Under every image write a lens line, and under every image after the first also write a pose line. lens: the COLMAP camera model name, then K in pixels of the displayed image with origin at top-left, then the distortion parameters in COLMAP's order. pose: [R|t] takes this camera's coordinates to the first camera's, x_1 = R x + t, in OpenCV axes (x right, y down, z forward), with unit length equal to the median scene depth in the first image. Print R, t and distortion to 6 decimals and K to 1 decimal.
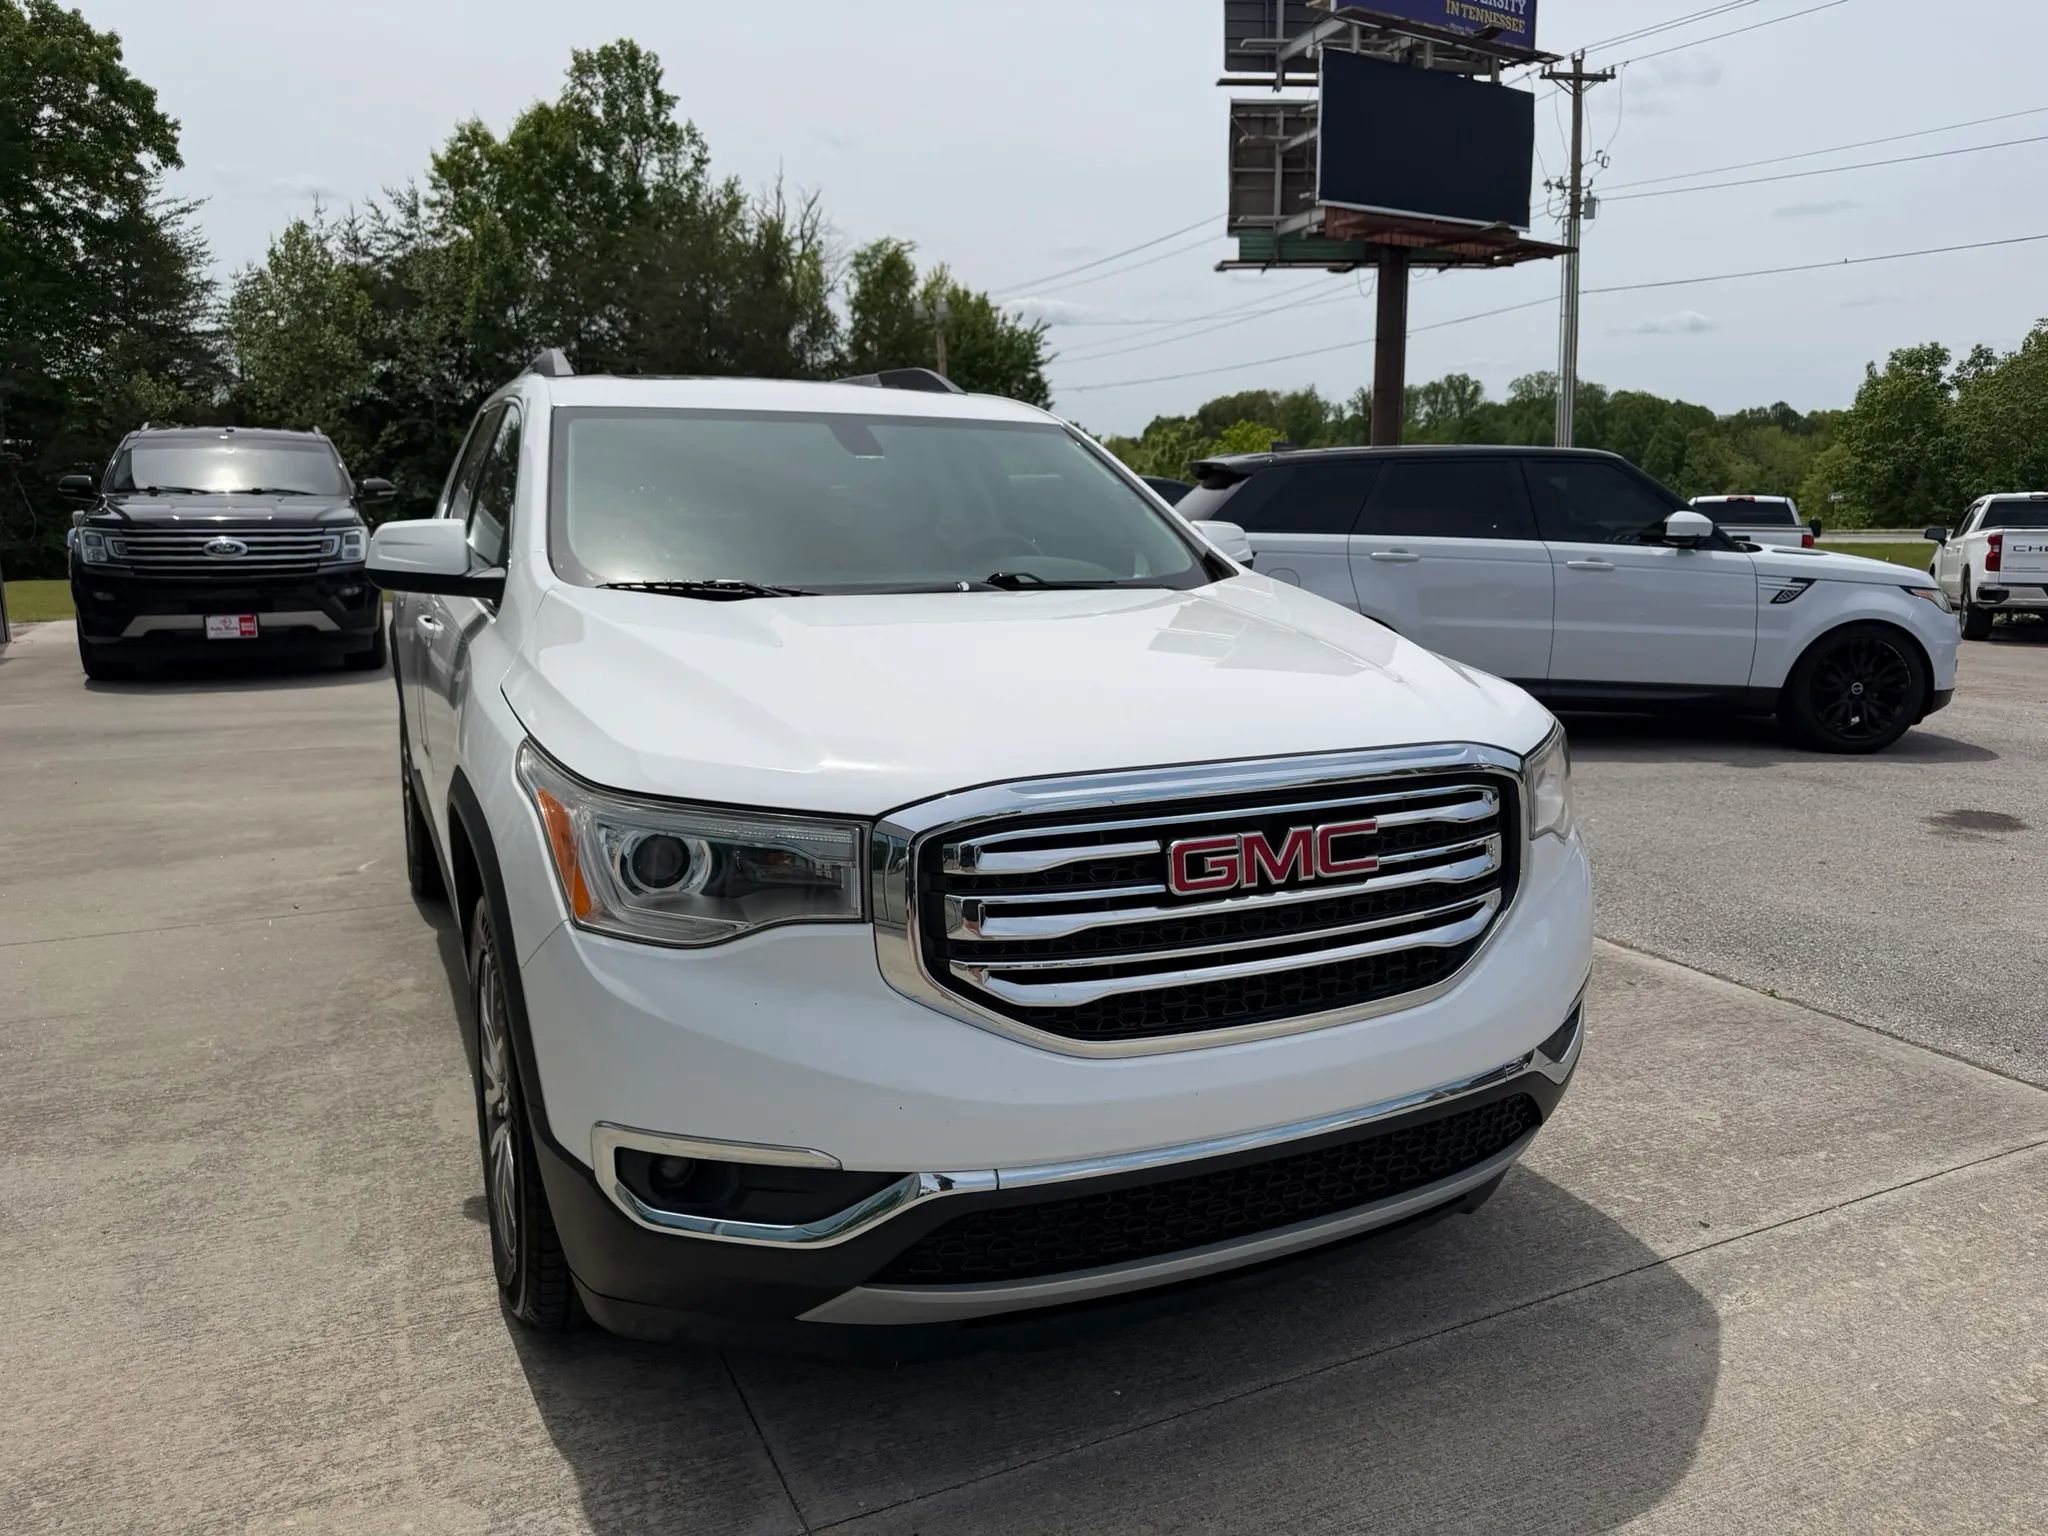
lens RADIAL K [[1451.2, 0, 1036.5], [0, 1451.2, 756.7], [0, 0, 1]] dist [0.020471, -0.024439]
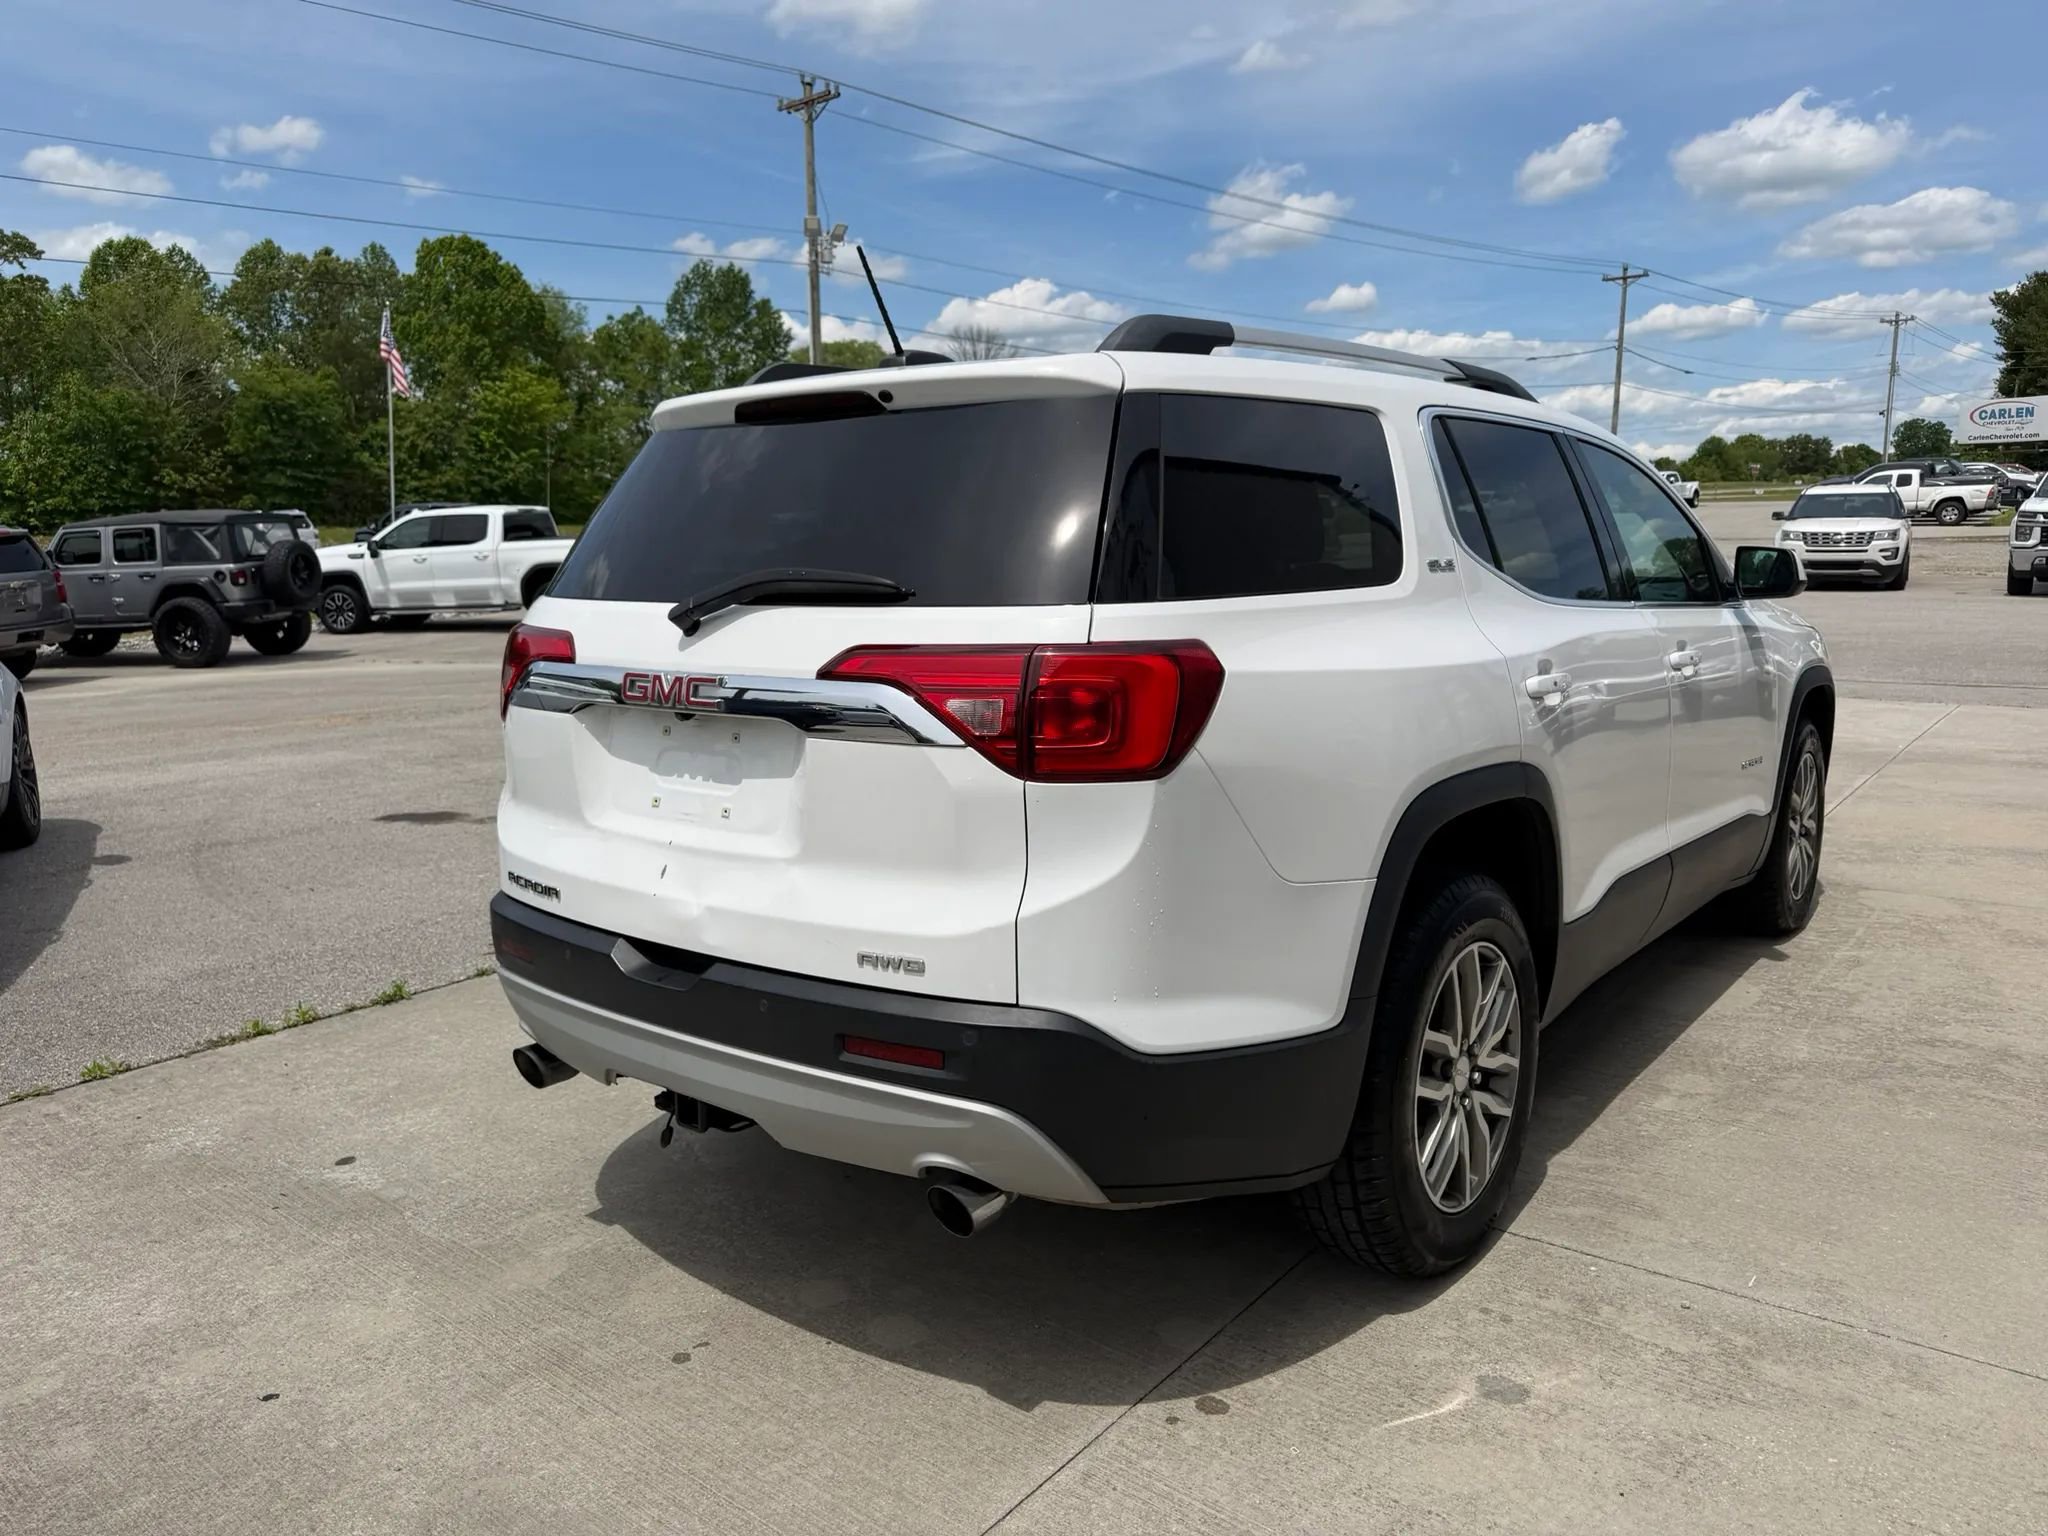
lens RADIAL K [[1451.2, 0, 1036.8], [0, 1451.2, 758.4], [0, 0, 1]] dist [0.020471, -0.024439]
pose [[-0.439069, -0.129679, 0.889045, -0.351979], [0.175018, 0.958227, 0.226206, -0.103453], [-0.881242, 0.254919, -0.398032, 0.567169]]
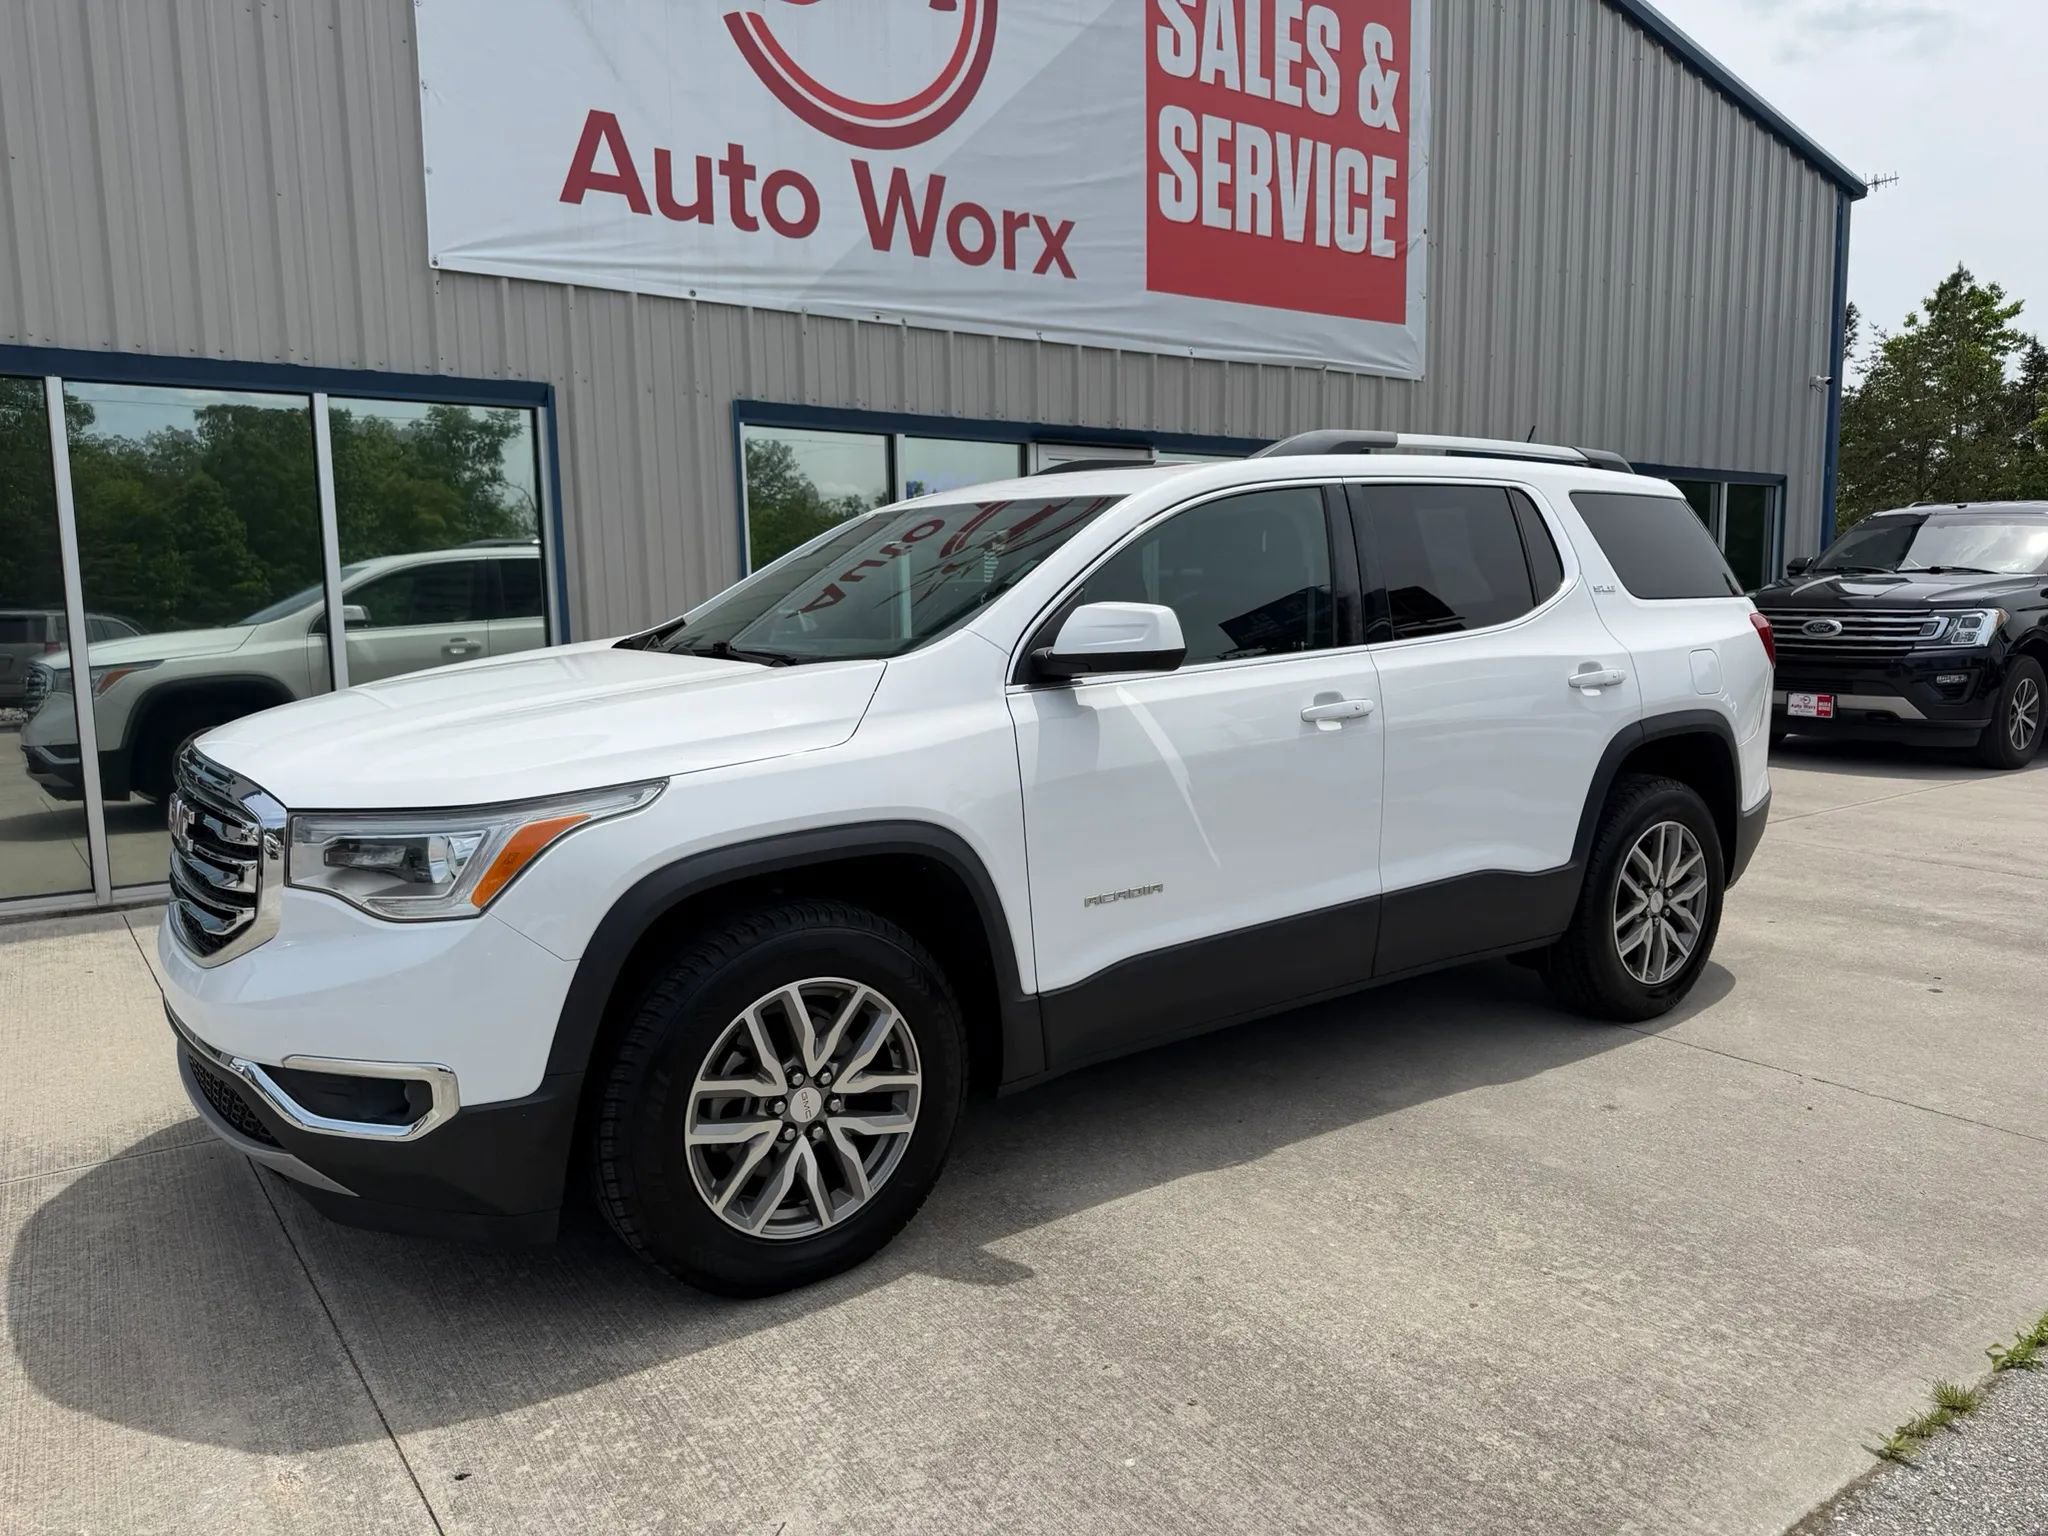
lens RADIAL K [[1451.2, 0, 1039.6], [0, 1451.2, 776.9], [0, 0, 1]] dist [0.020471, -0.024439]
pose [[0.180950, 0.128172, -0.975105, 0.295663], [-0.167177, 0.981051, 0.097931, -0.044457], [0.969180, 0.145294, 0.198949, 0.258919]]
